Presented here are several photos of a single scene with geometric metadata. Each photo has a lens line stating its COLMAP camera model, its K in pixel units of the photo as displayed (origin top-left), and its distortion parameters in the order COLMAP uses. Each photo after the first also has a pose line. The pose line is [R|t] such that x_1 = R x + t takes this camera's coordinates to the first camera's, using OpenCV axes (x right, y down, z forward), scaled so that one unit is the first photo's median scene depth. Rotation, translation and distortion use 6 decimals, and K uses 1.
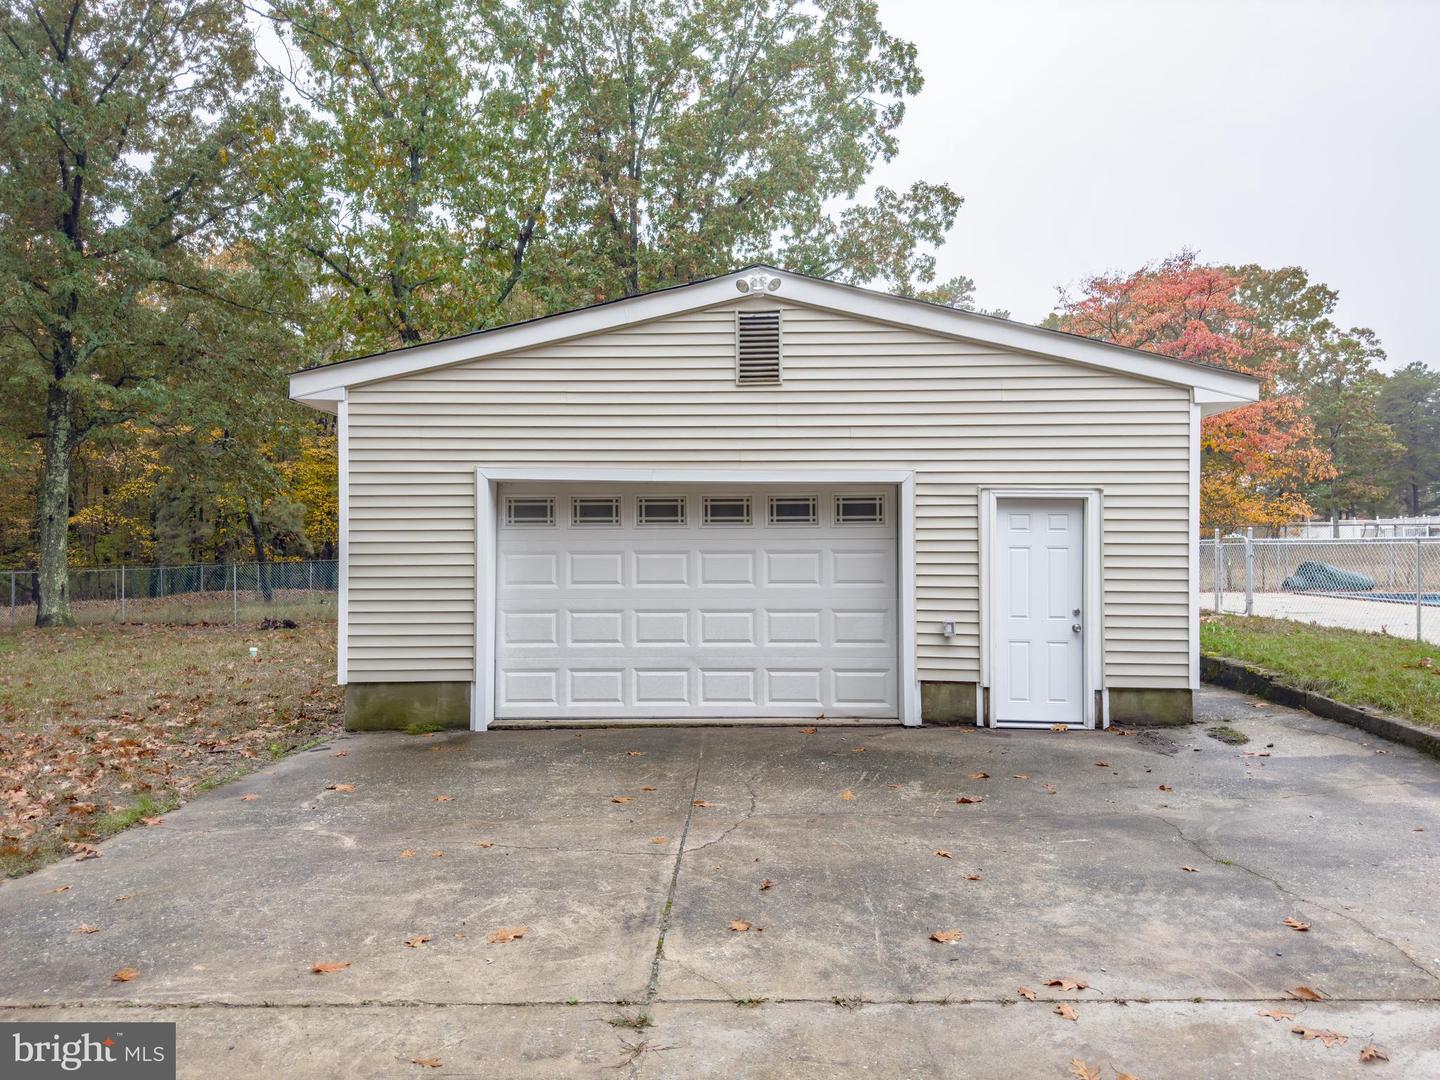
lens RADIAL K [[1021.3, 0, 716.7], [0, 1021.3, 538.5], [0, 0, 1]] dist [0.068376, 0.001152]
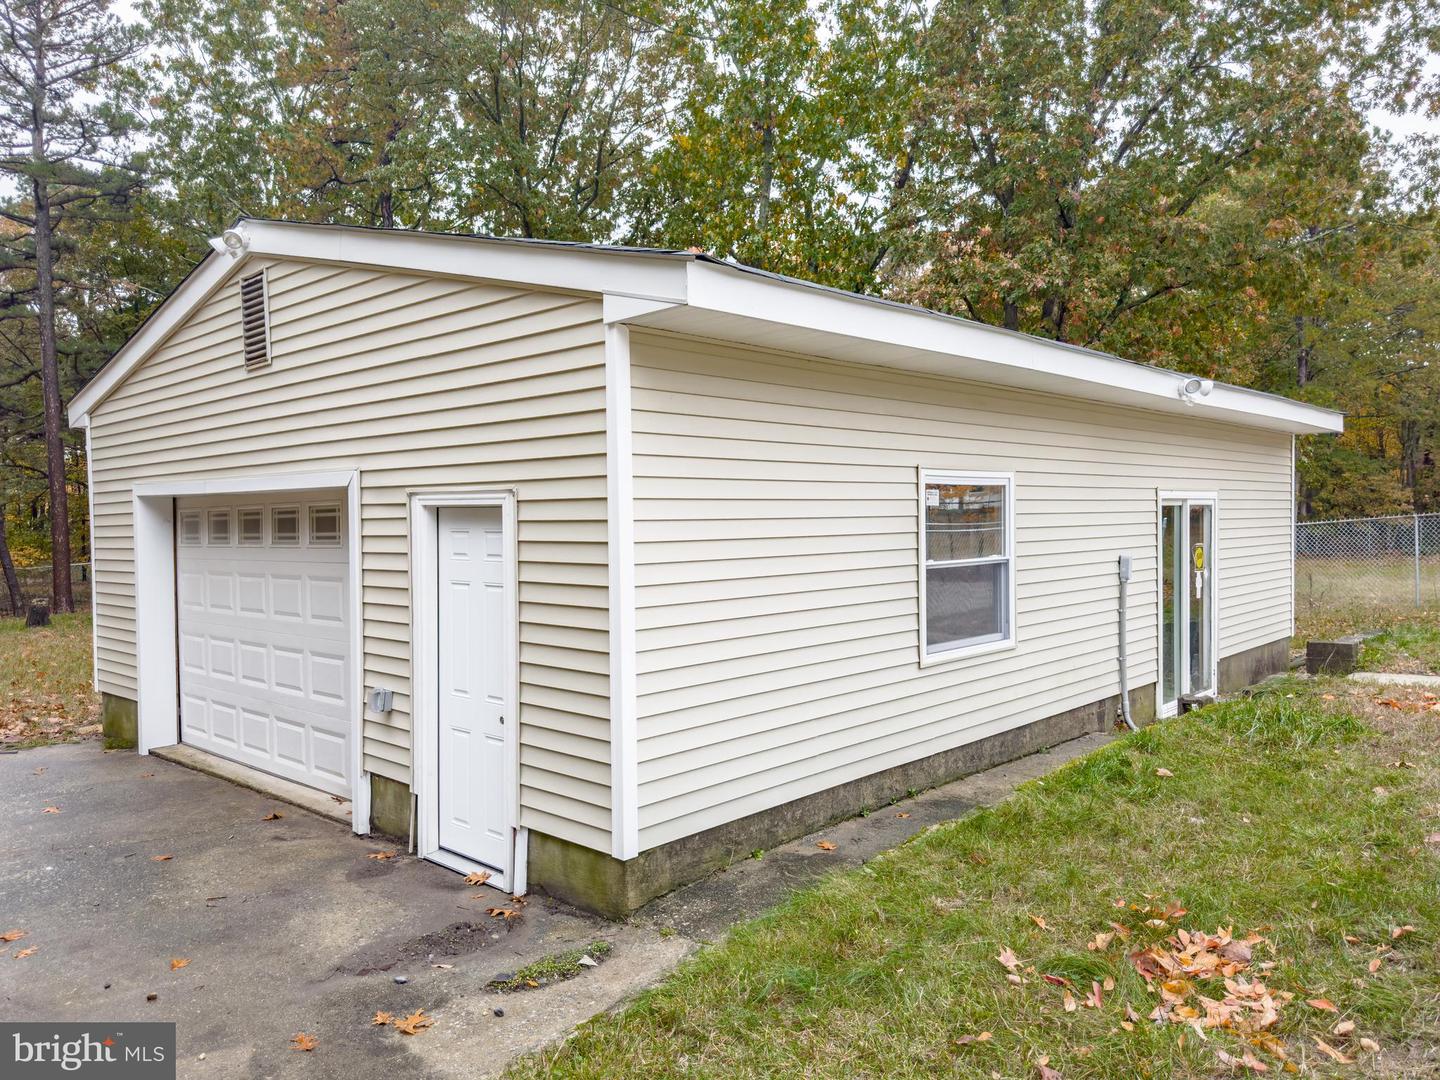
lens RADIAL K [[1021.3, 0, 717.7], [0, 1021.3, 533.4], [0, 0, 1]] dist [0.068376, 0.001152]
pose [[0.745736, 0.002250, -0.666238, 0.842796], [0.001419, 0.999987, 0.004965, -0.025573], [0.666240, -0.004648, 0.745722, 0.638463]]
